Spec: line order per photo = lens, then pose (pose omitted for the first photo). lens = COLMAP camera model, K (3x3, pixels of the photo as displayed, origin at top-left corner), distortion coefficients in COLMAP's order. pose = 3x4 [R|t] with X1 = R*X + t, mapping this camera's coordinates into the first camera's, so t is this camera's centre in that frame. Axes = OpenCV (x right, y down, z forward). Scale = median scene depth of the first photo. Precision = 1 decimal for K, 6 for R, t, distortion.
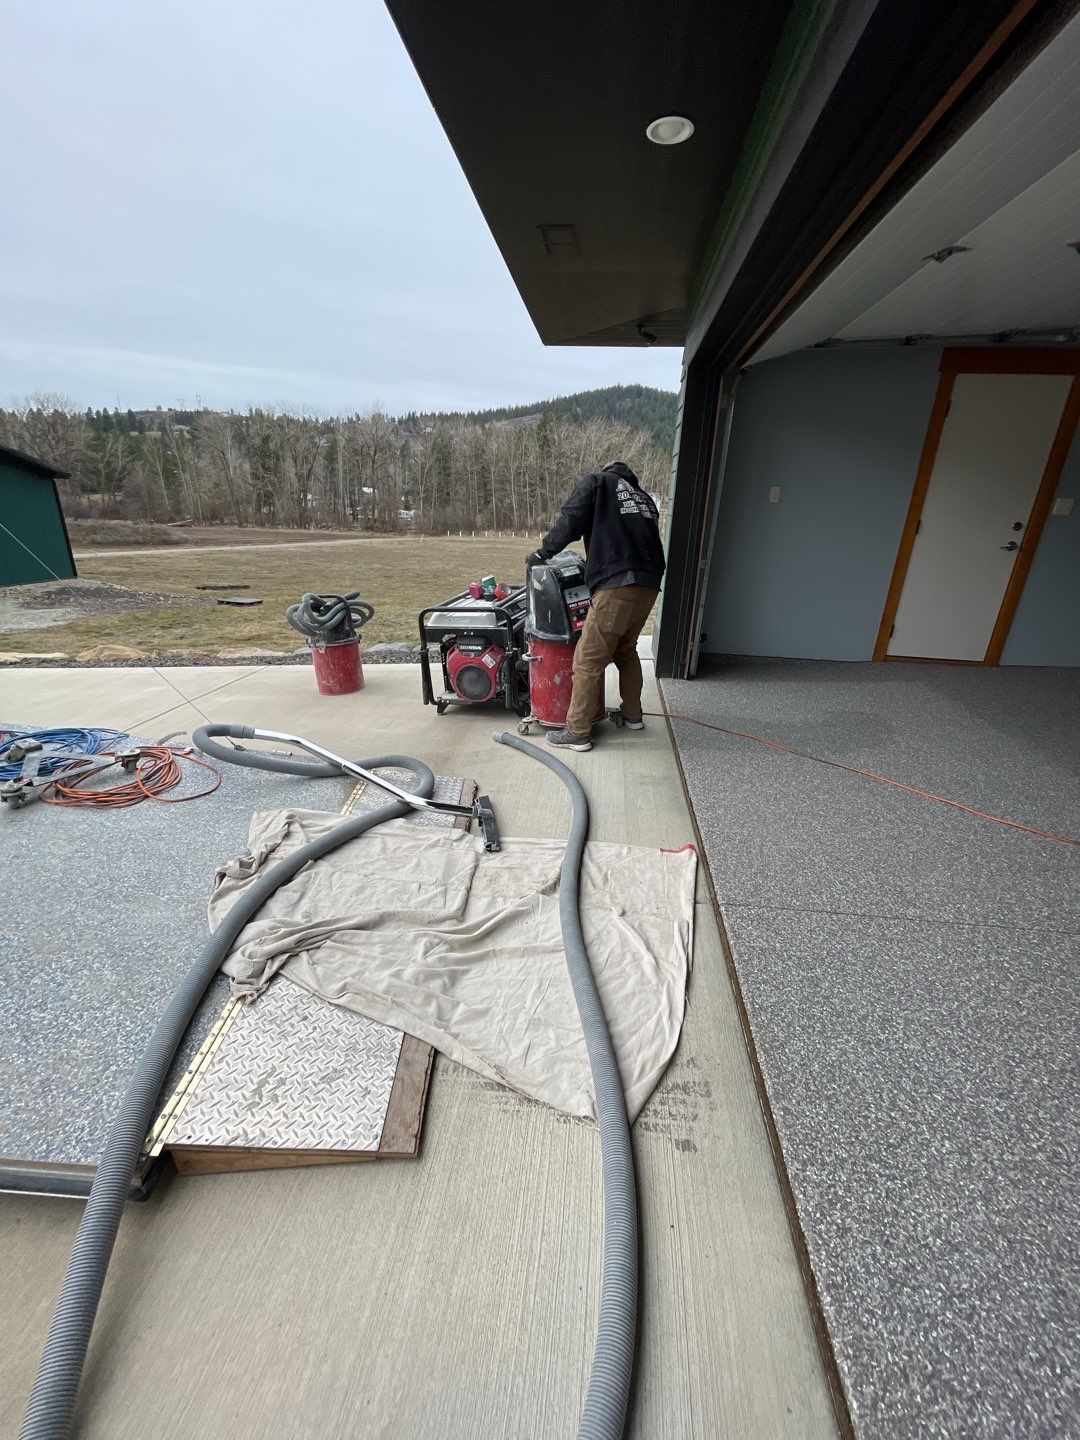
lens RADIAL K [[576.5, 0, 540.0], [0, 576.5, 720.0], [0, 0, 1]] dist [-0.002655, -0.000028]
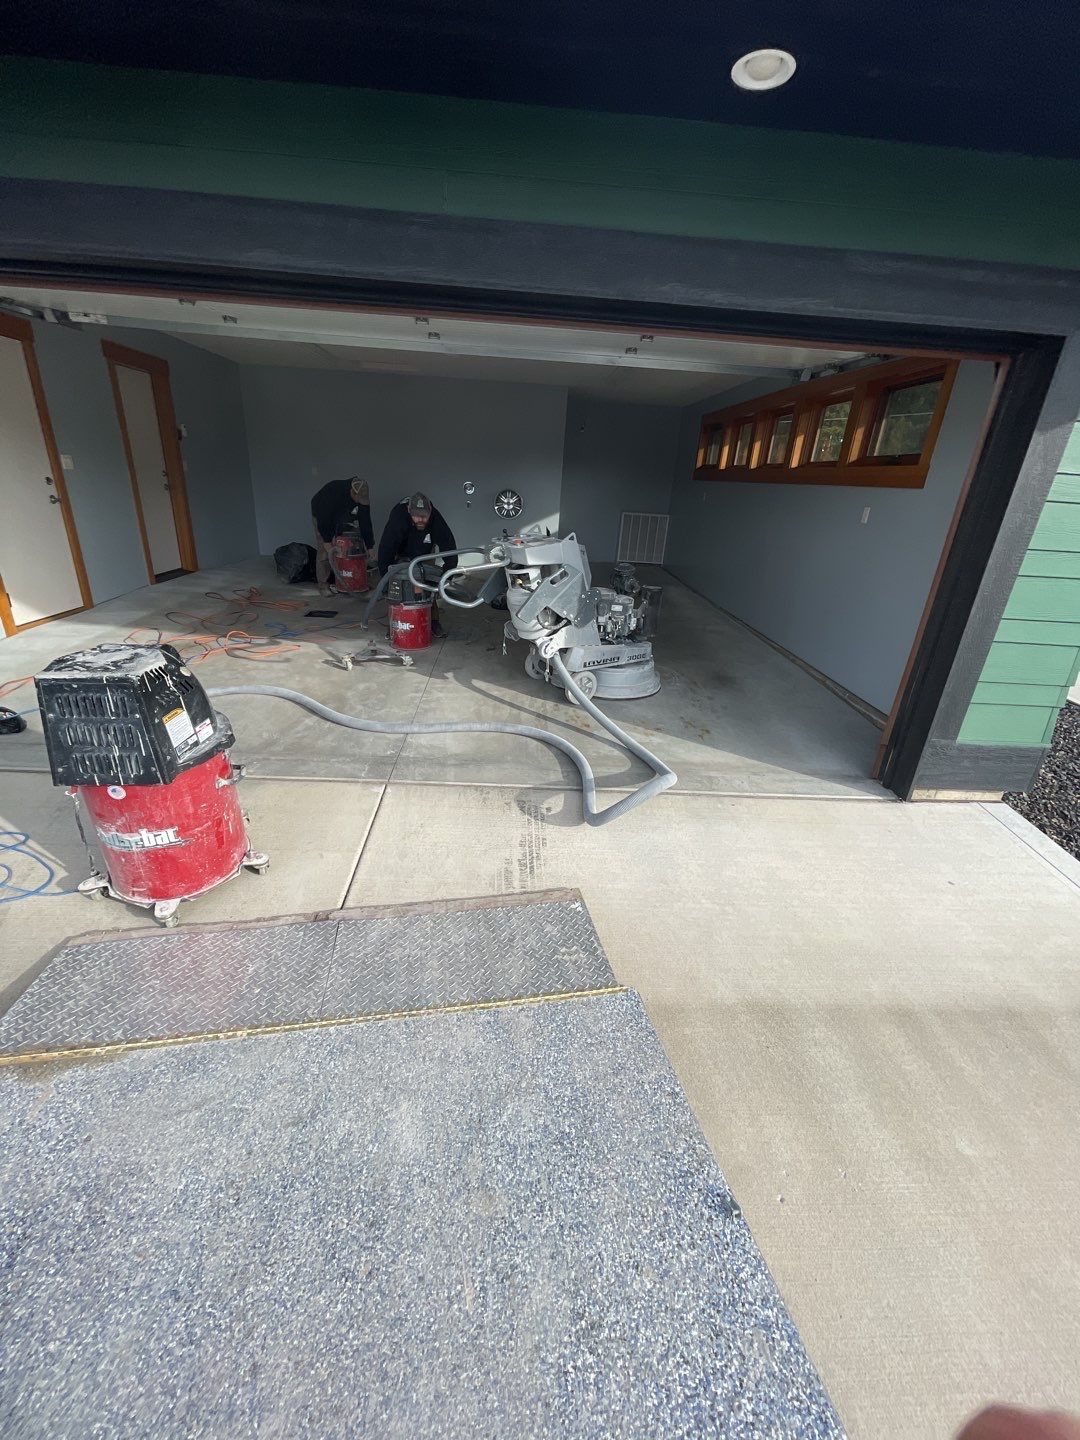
lens RADIAL K [[576.5, 0, 540.0], [0, 576.5, 720.0], [0, 0, 1]] dist [-0.002655, -0.000028]
pose [[-0.156265, -0.426424, 0.890923, -1.000269], [0.286352, 0.843707, 0.454051, -0.377722], [-0.945296, 0.326070, -0.009735, 0.573619]]
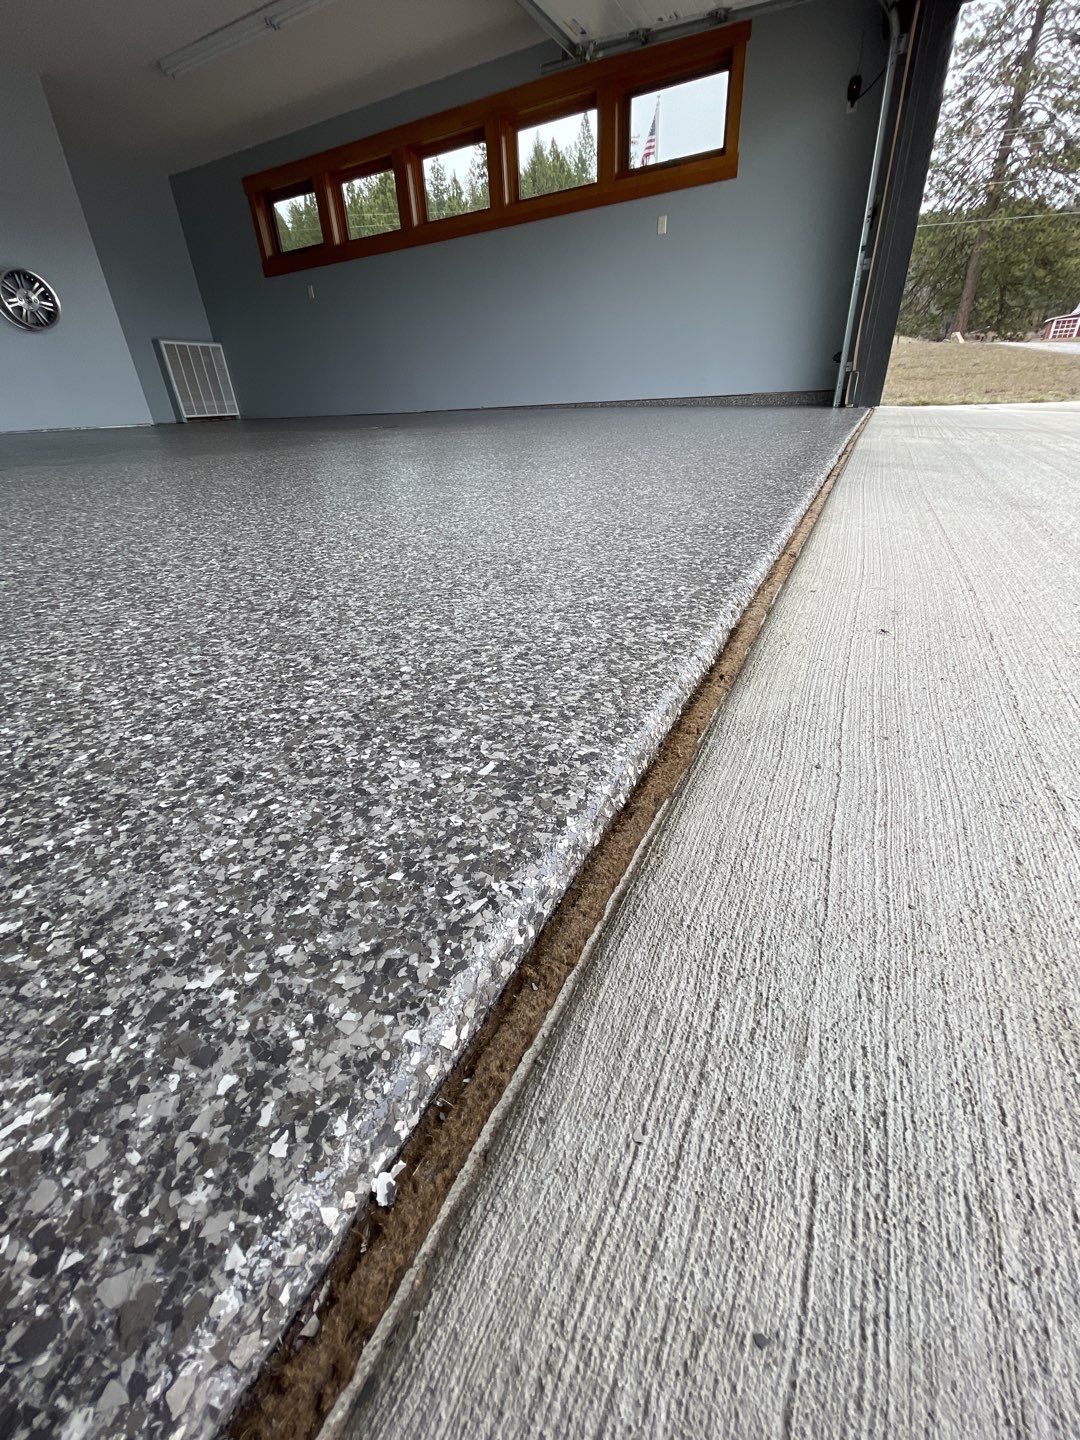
lens RADIAL K [[576.5, 0, 540.0], [0, 576.5, 720.0], [0, 0, 1]] dist [-0.002655, -0.000028]
pose [[-0.934376, -0.162591, 0.317025, 0.418253], [0.142539, 0.644902, 0.750856, -0.234578], [-0.326532, 0.746770, -0.579405, 2.171358]]
